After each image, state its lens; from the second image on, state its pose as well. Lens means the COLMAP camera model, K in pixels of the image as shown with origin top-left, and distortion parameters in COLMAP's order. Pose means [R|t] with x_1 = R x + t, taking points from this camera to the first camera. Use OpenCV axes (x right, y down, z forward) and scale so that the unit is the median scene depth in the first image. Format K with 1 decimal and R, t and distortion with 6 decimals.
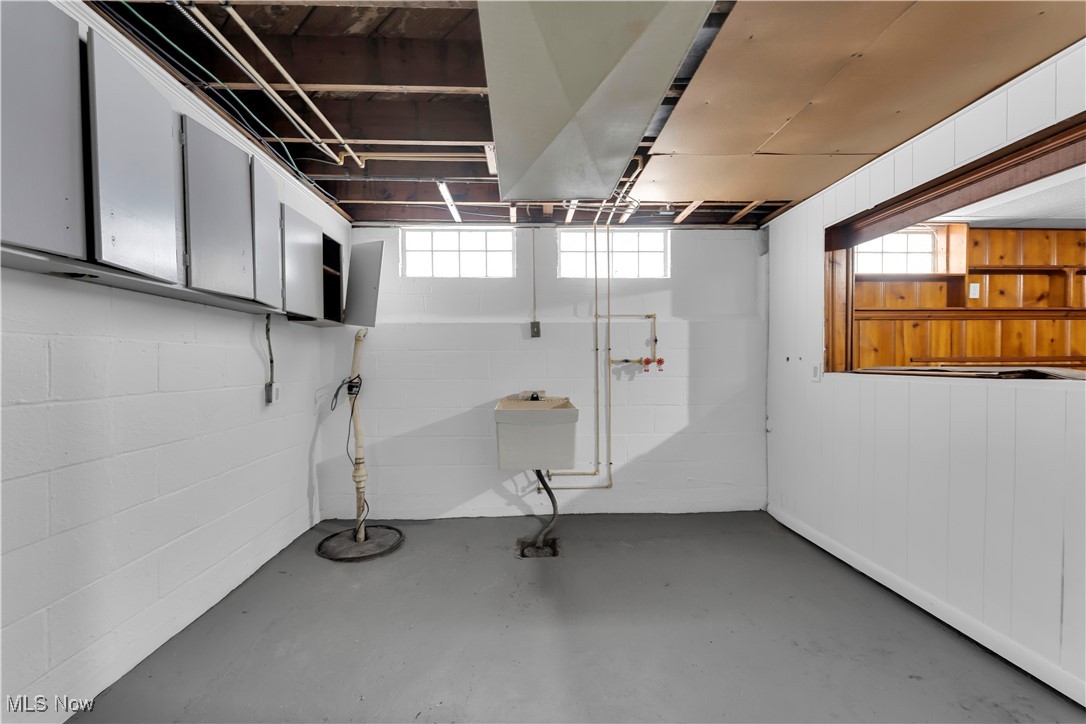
lens RADIAL K [[441.0, 0, 540.8], [0, 441.0, 362.9], [0, 0, 1]] dist [-0.001668, -0.001052]
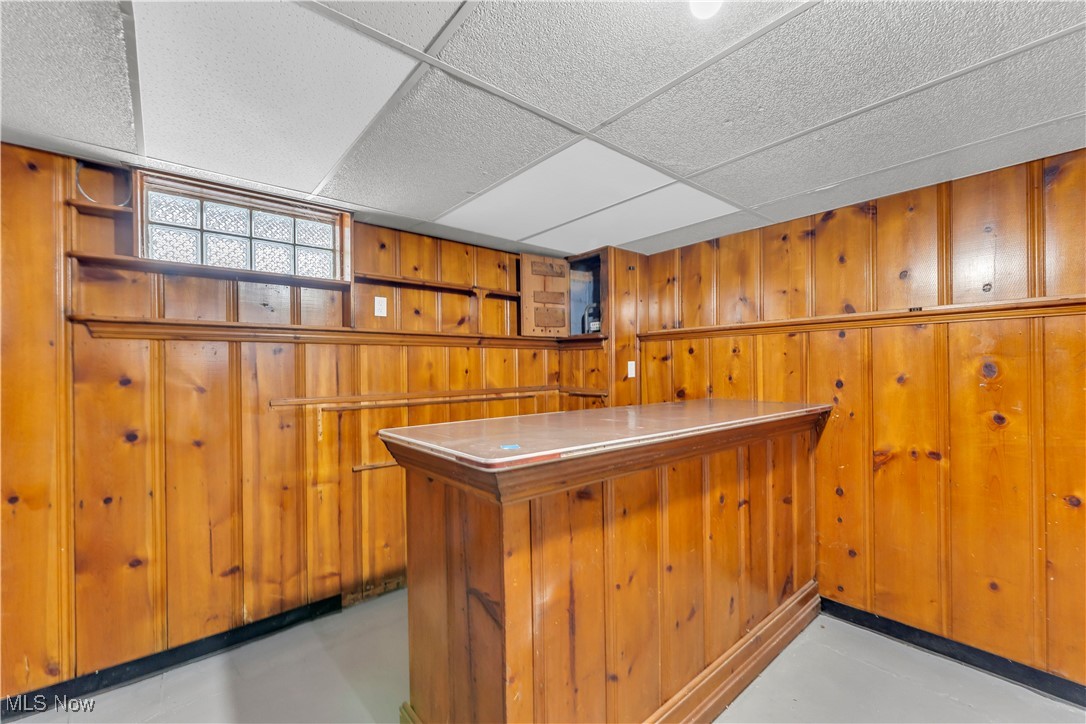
lens RADIAL K [[441.0, 0, 537.9], [0, 441.0, 364.3], [0, 0, 1]] dist [-0.001668, -0.001052]
pose [[0.790563, 0.002046, 0.612378, 0.741877], [0.005749, 0.999926, -0.010762, -0.054998], [-0.612354, 0.012028, 0.790492, 0.226672]]
